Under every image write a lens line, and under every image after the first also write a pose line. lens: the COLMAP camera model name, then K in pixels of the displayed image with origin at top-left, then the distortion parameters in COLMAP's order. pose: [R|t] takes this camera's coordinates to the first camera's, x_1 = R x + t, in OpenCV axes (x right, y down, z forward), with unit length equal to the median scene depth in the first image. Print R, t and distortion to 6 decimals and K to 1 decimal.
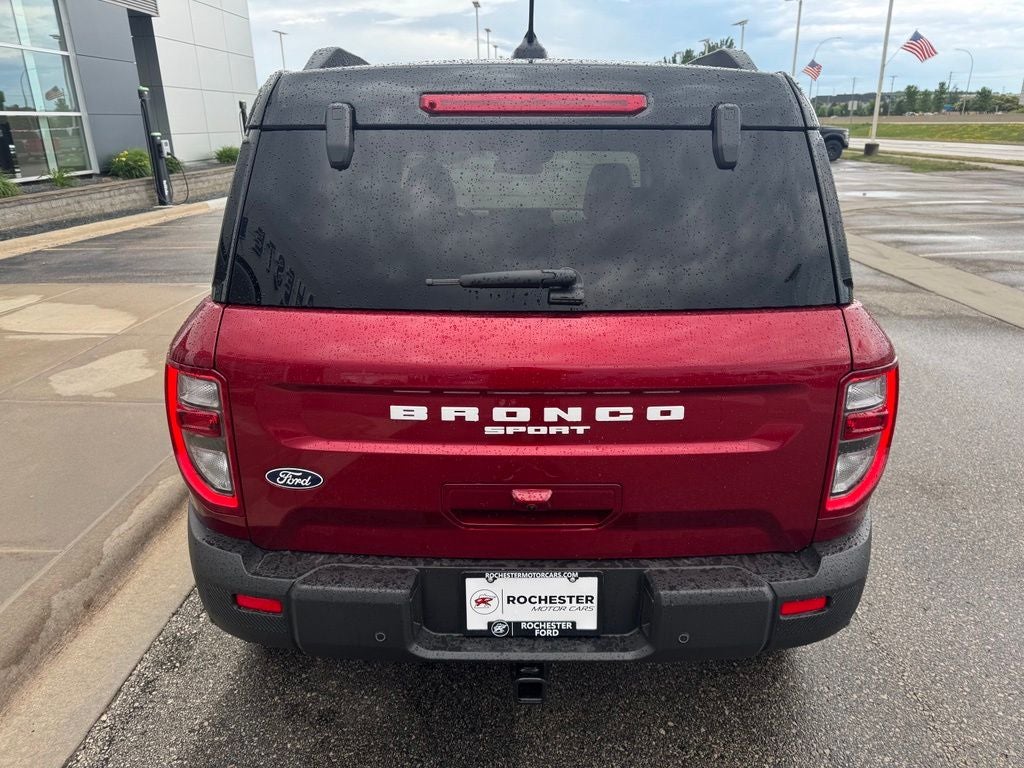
lens RADIAL K [[693.4, 0, 524.7], [0, 693.4, 381.2], [0, 0, 1]] dist [0.046866, -0.030168]
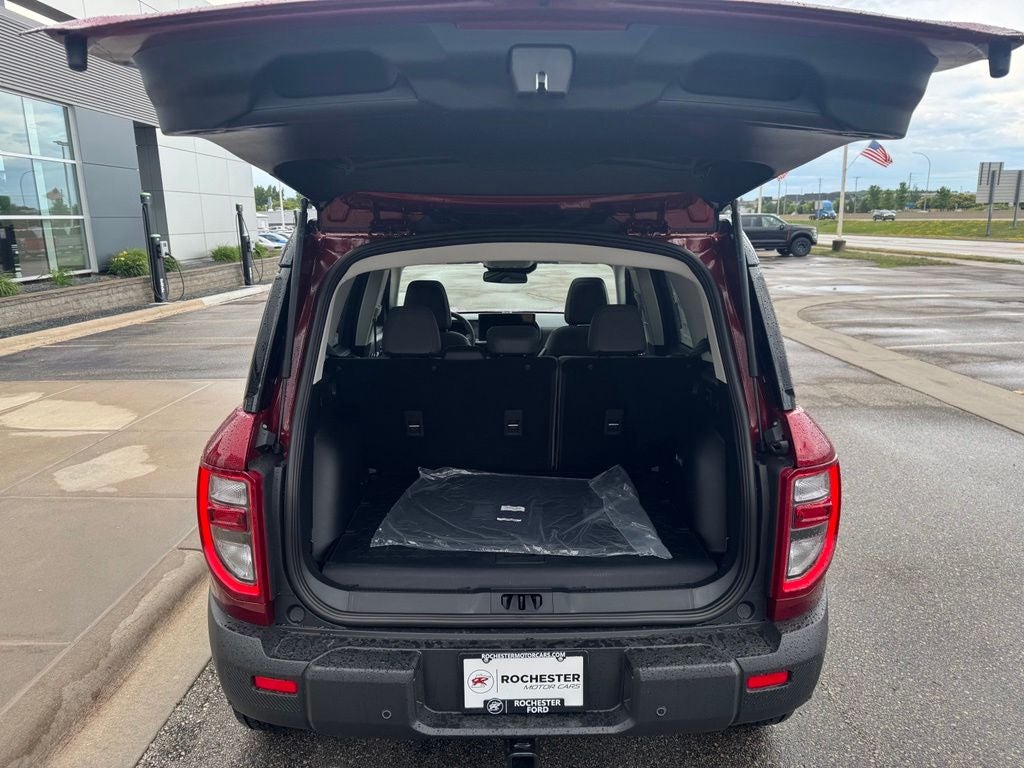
lens RADIAL K [[705.5, 0, 518.1], [0, 705.5, 391.4], [0, 0, 1]] dist [0.013054, -0.004464]
pose [[0.999893, -0.007793, 0.012393, -0.008847], [0.009098, 0.994007, -0.108941, -0.015907], [-0.011469, 0.109042, 0.993971, -0.158869]]
